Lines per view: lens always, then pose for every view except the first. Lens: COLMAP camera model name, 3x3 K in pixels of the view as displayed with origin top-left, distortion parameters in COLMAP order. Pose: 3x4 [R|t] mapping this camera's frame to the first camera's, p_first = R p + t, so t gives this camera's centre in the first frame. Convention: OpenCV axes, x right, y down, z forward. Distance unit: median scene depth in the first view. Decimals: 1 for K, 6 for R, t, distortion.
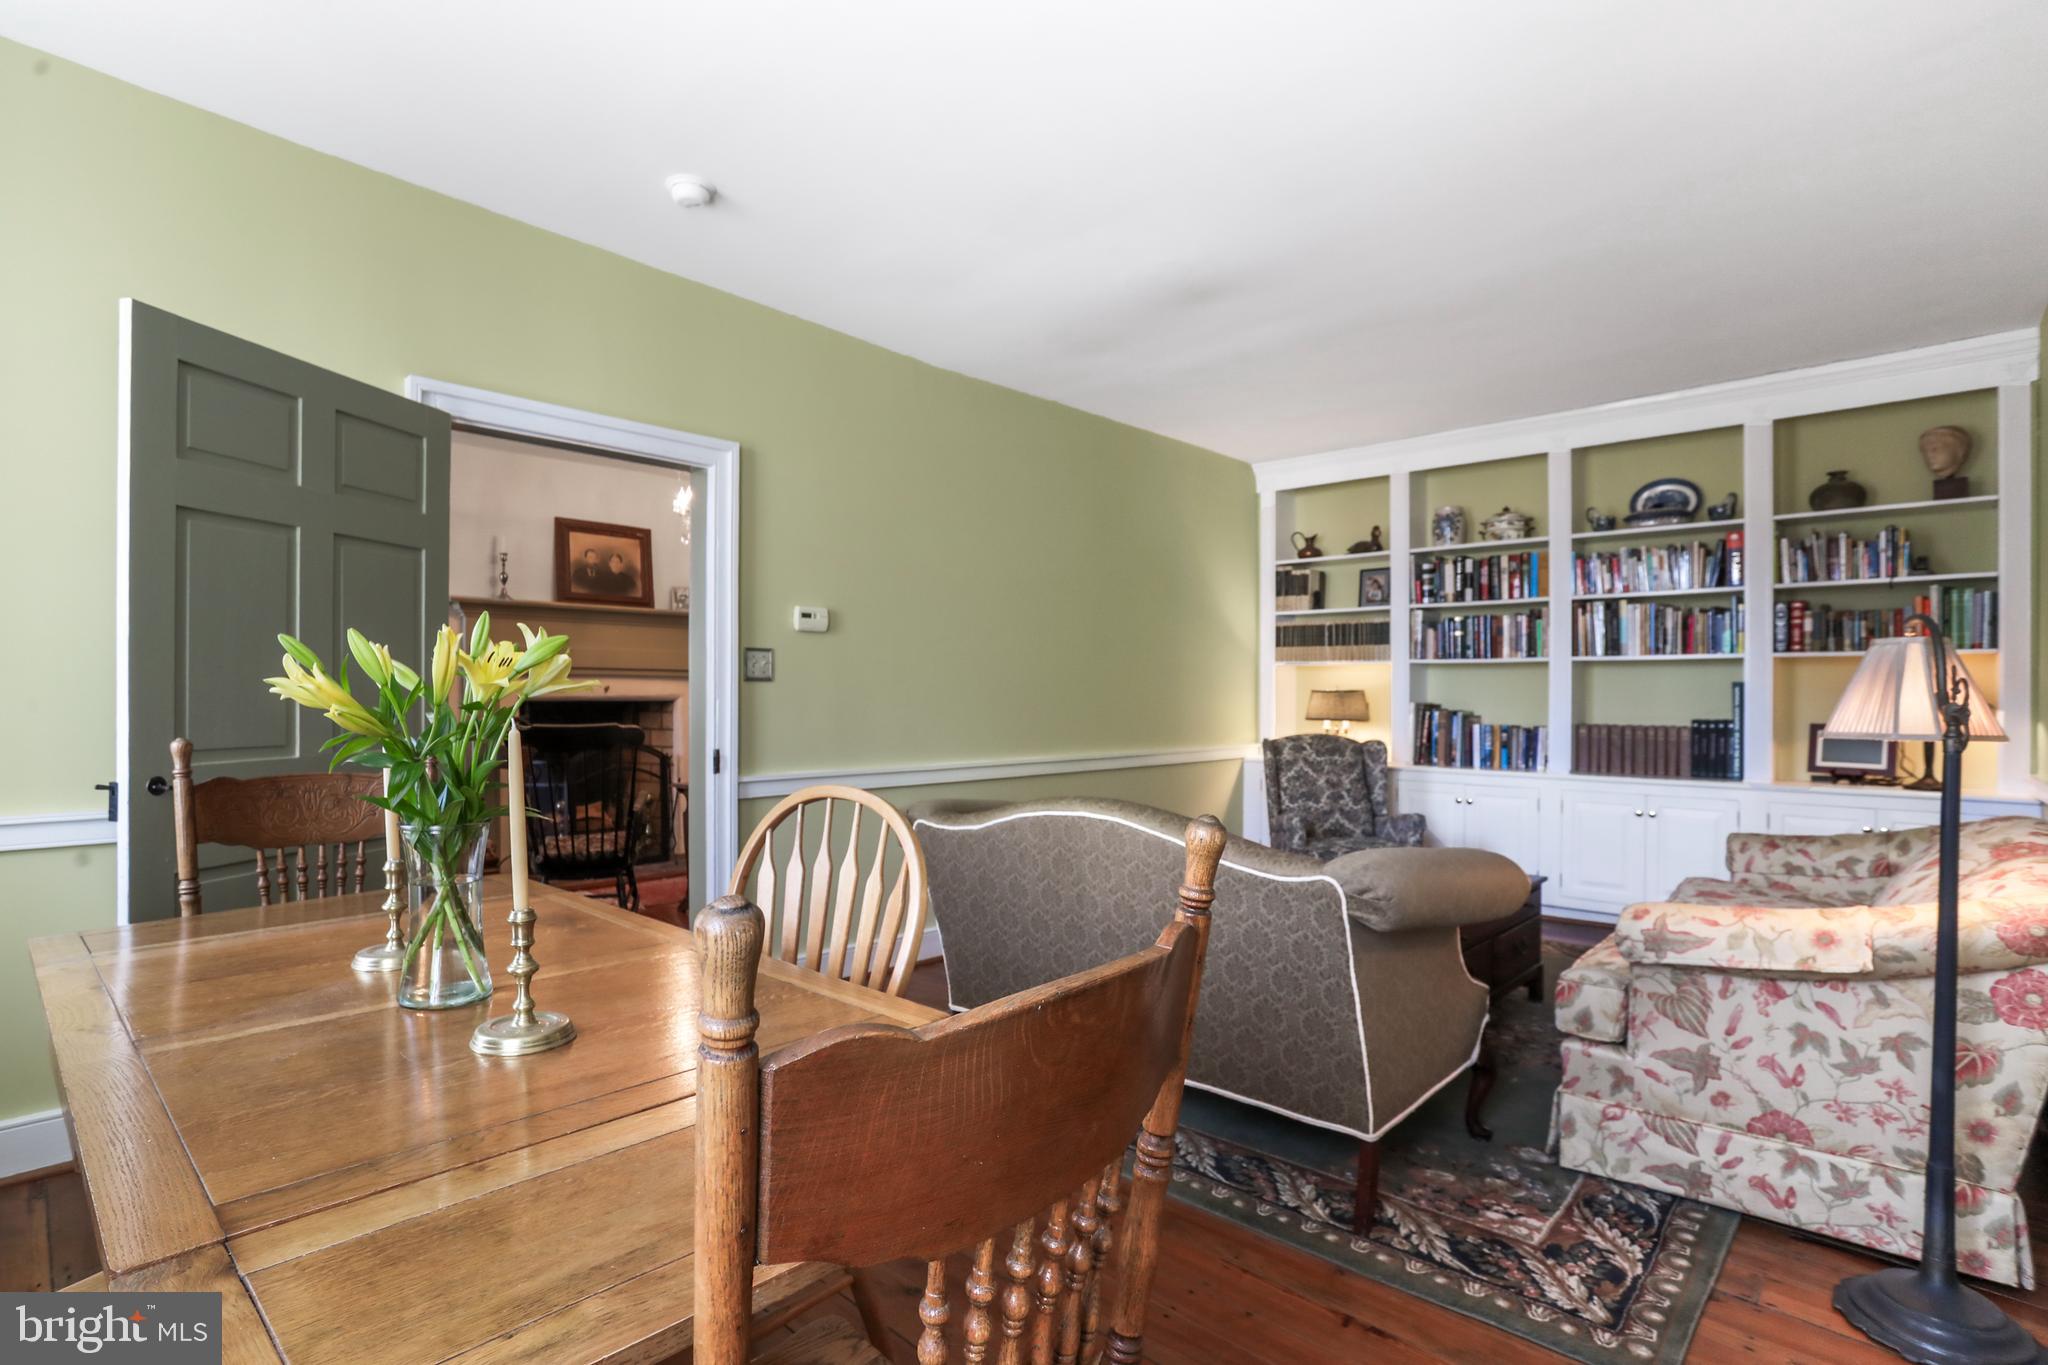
lens RADIAL K [[1029.1, 0, 1024.0], [0, 1029.1, 682.5], [0, 0, 1]] dist [-0.057159, 0.028672]
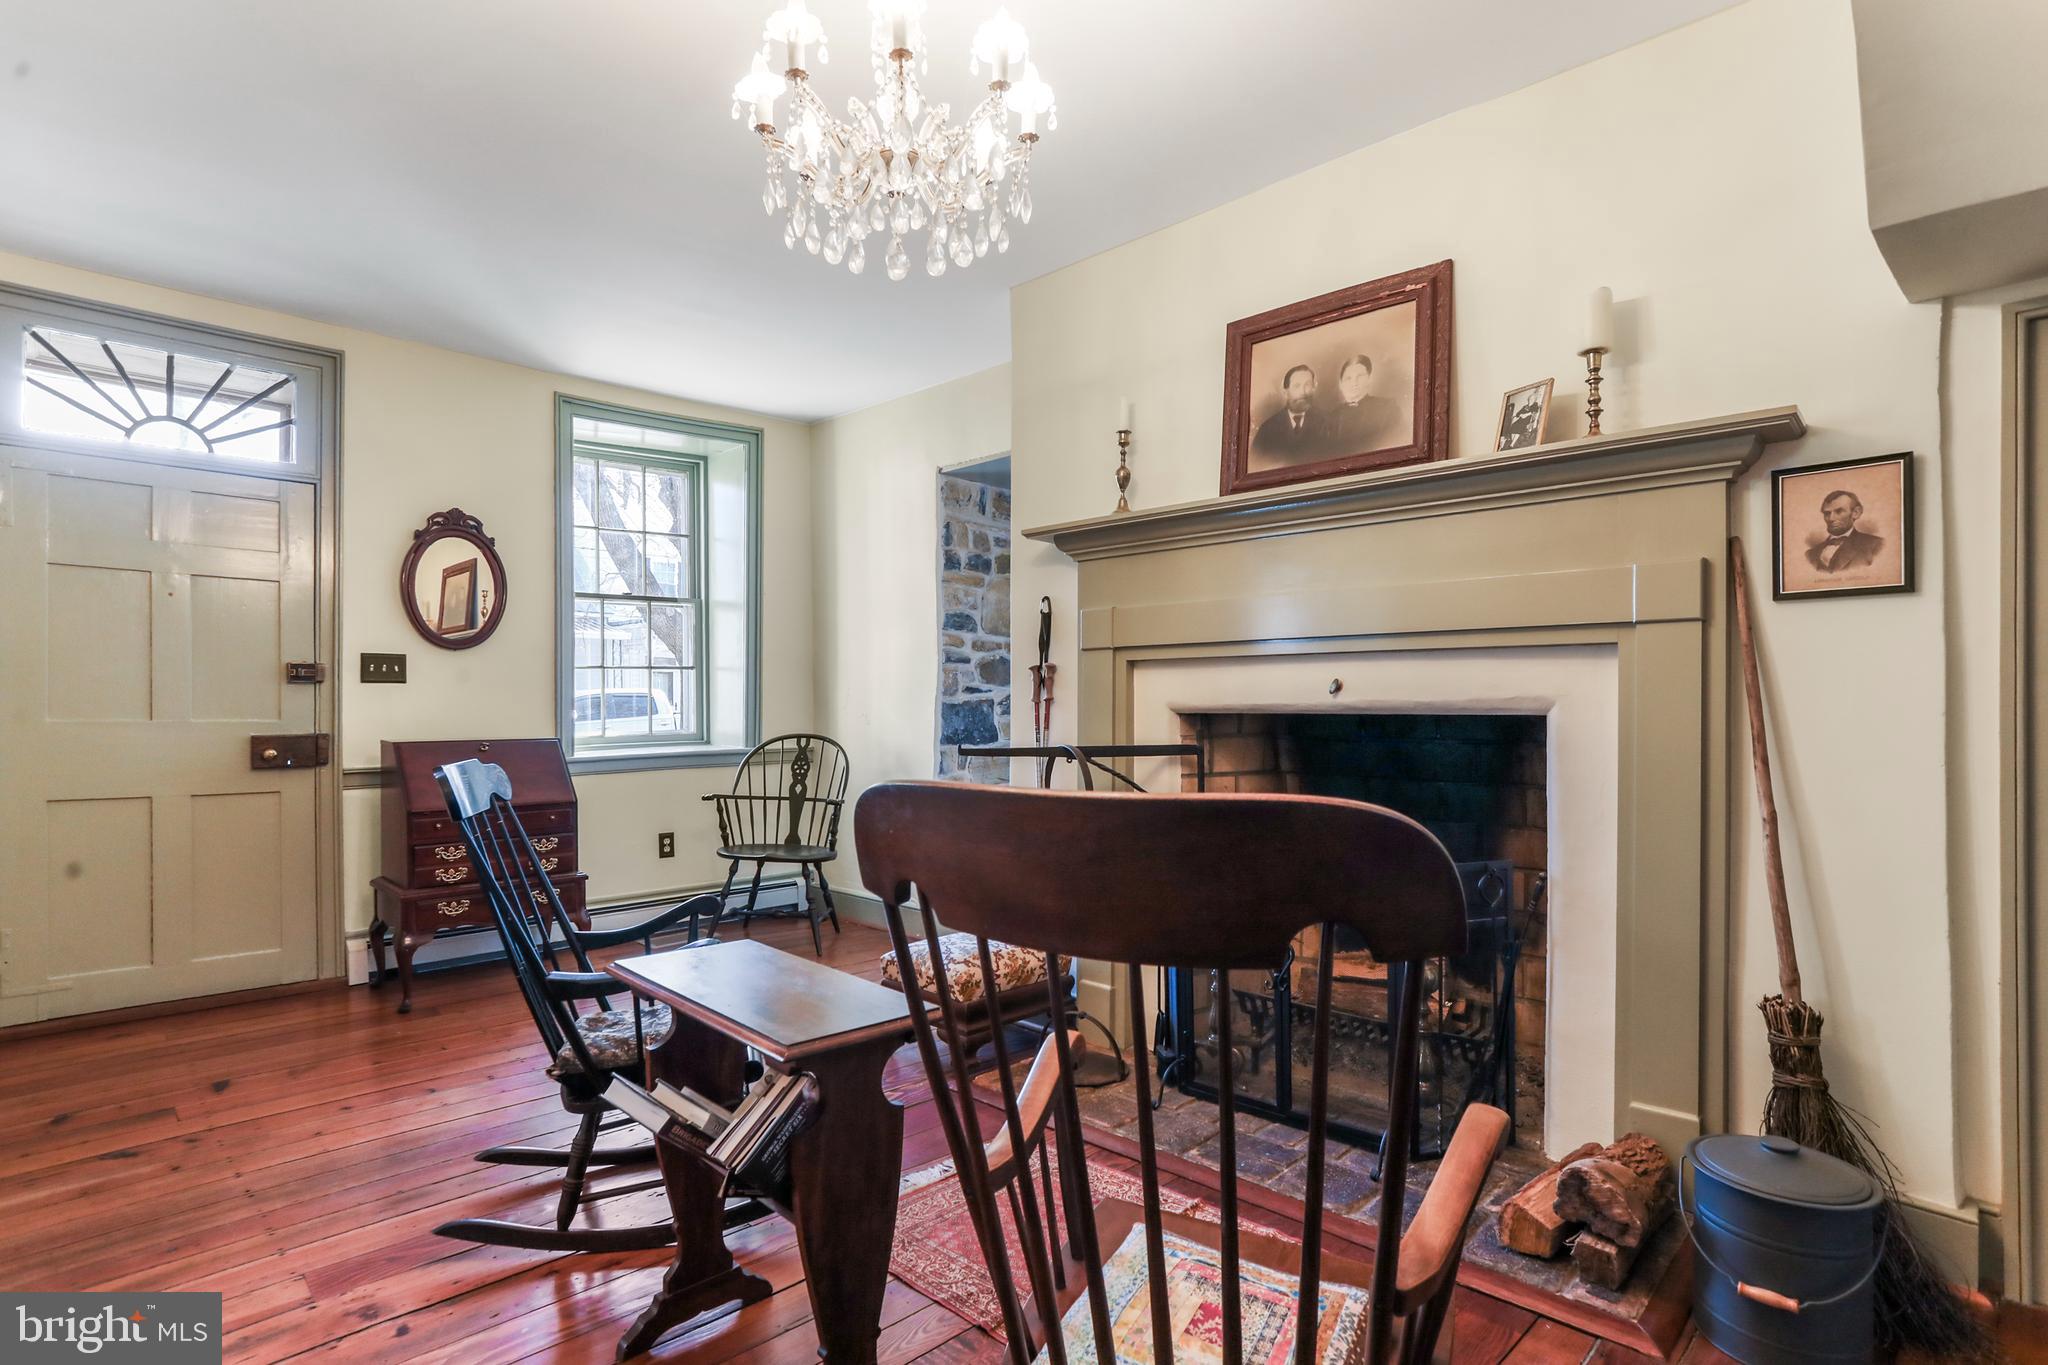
lens RADIAL K [[1029.1, 0, 1024.0], [0, 1029.1, 682.5], [0, 0, 1]] dist [-0.057159, 0.028672]
pose [[-0.028613, -0.015717, -0.999467, 0.012258], [0.016192, 0.999738, -0.016184, 0.009542], [0.999459, -0.016646, -0.028351, 0.867443]]
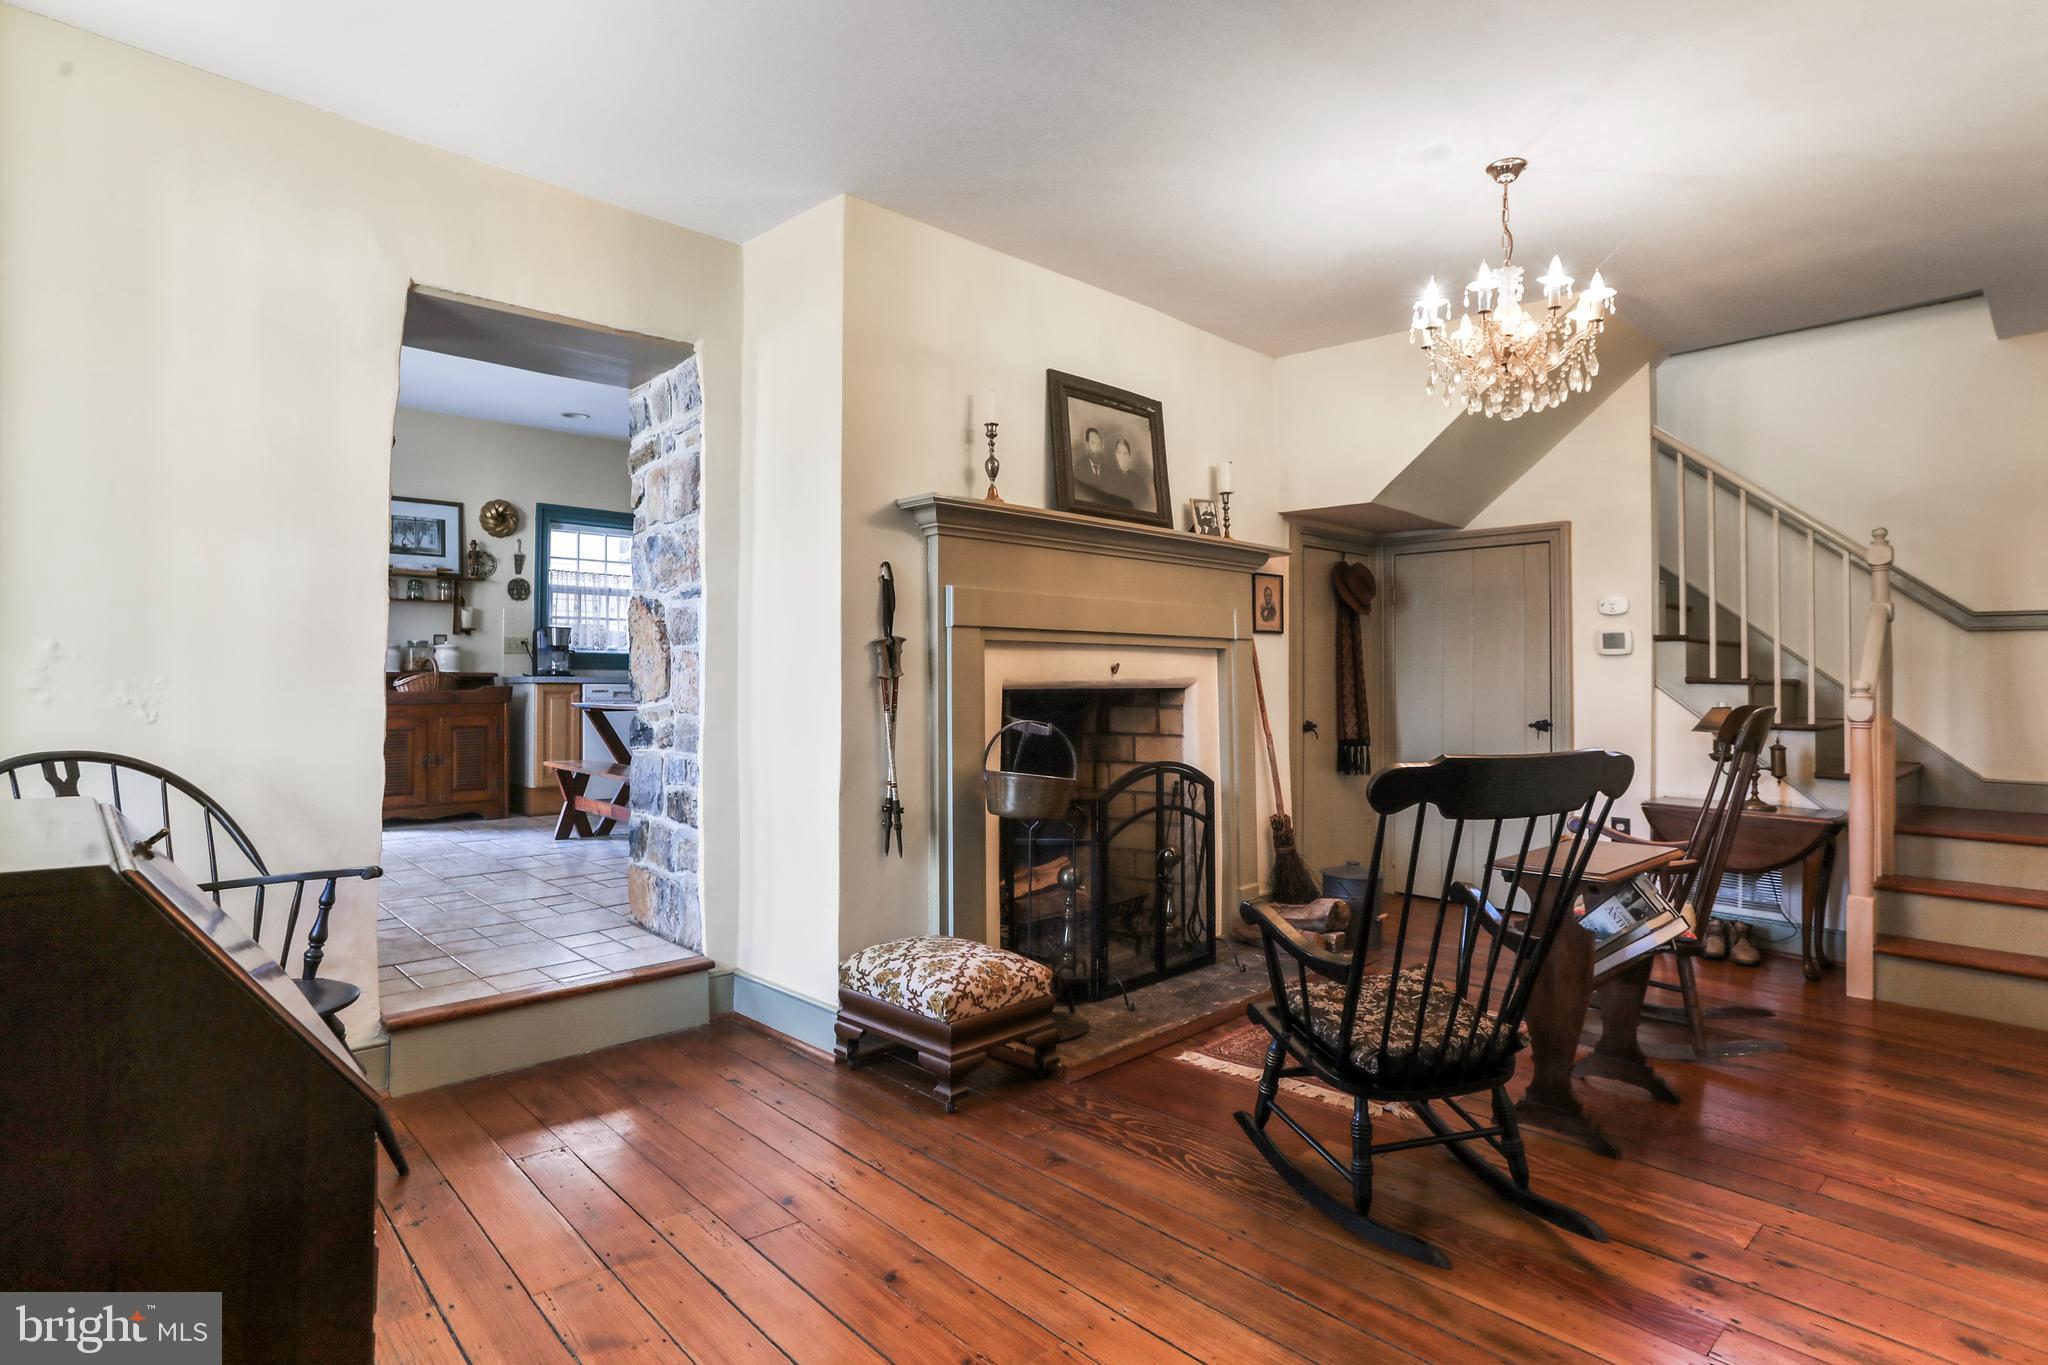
lens RADIAL K [[1044.5, 0, 980.2], [0, 1044.5, 672.9], [0, 0, 1]] dist [-0.062577, 0.028861]
pose [[0.996256, -0.011277, -0.085712, -0.426842], [0.010561, 0.999905, -0.008810, 0.013503], [0.085803, 0.007872, 0.996281, 0.390449]]
